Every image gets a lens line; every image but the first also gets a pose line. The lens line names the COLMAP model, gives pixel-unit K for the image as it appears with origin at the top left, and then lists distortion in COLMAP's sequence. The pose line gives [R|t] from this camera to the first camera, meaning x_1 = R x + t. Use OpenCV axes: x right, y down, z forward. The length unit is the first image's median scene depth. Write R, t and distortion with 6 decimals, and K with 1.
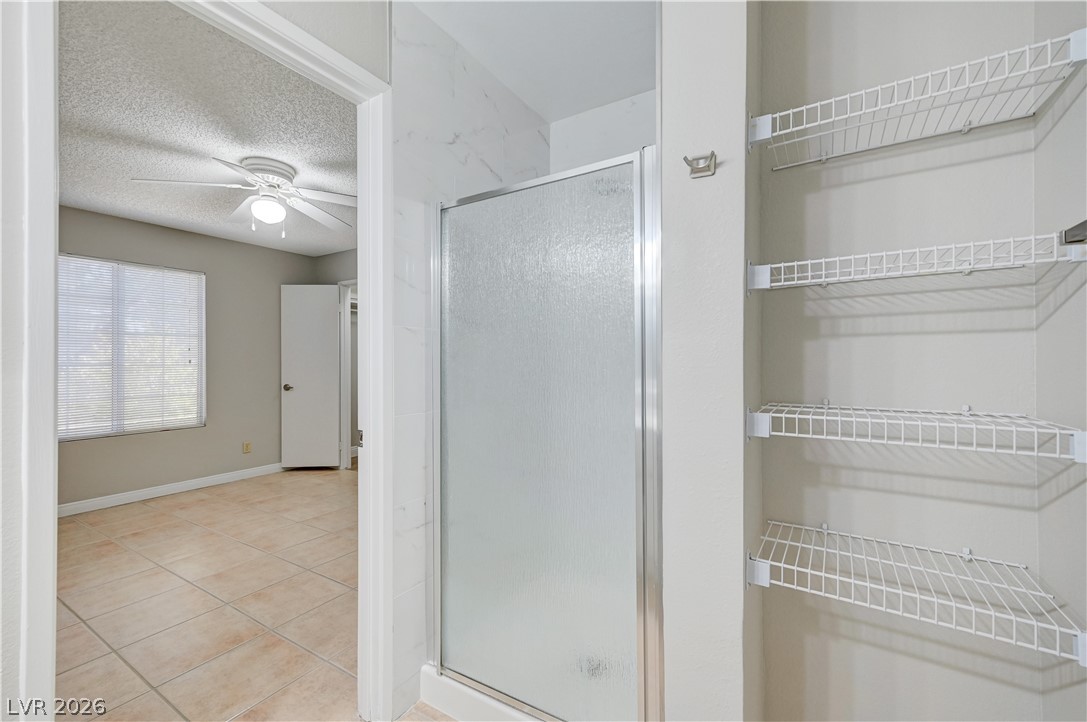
lens RADIAL K [[453.6, 0, 543.5], [0, 453.6, 361.0], [0, 0, 1]] dist [0.016911, 0.000008]
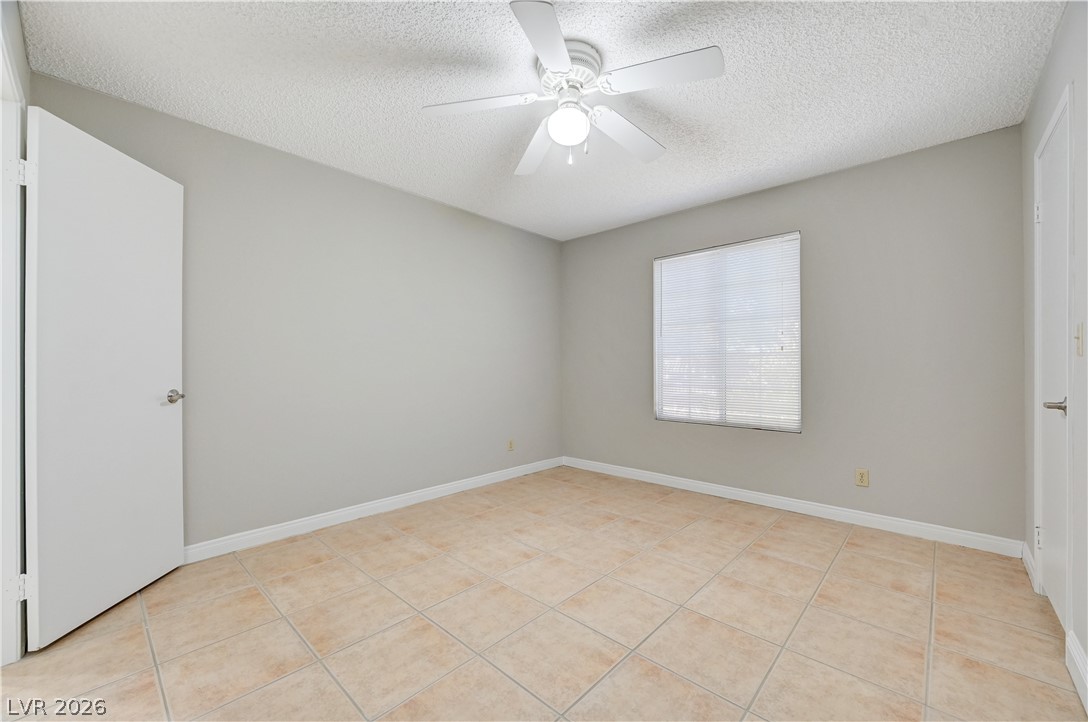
lens RADIAL K [[426.2, 0, 544.7], [0, 426.2, 365.6], [0, 0, 1]] dist [-0.002412, -0.000073]
pose [[-0.187069, 0.002733, -0.982343, 0.051461], [0.004266, 0.999989, 0.001970, 0.037891], [0.982337, -0.003822, -0.187079, 1.009823]]
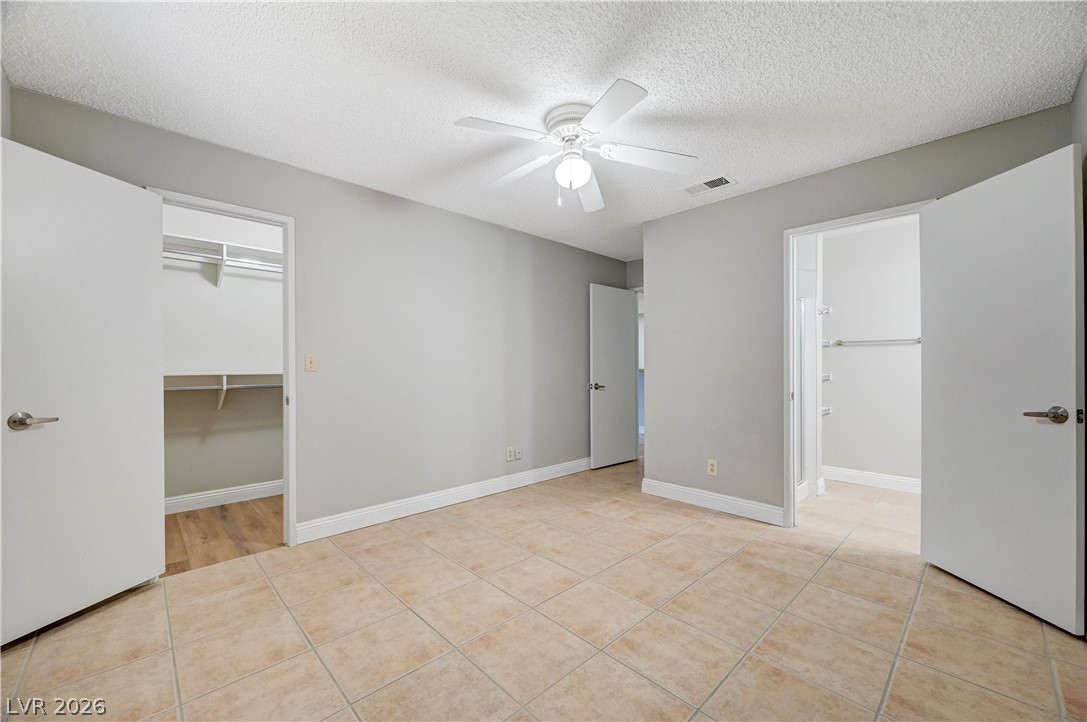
lens RADIAL K [[431.2, 0, 544.0], [0, 431.2, 366.5], [0, 0, 1]] dist [-0.000235, 0.000254]
pose [[0.242538, 0.003671, 0.970135, -1.276163], [0.001460, 0.999990, -0.004149, 0.024179], [-0.970141, 0.002423, 0.242530, 0.801387]]
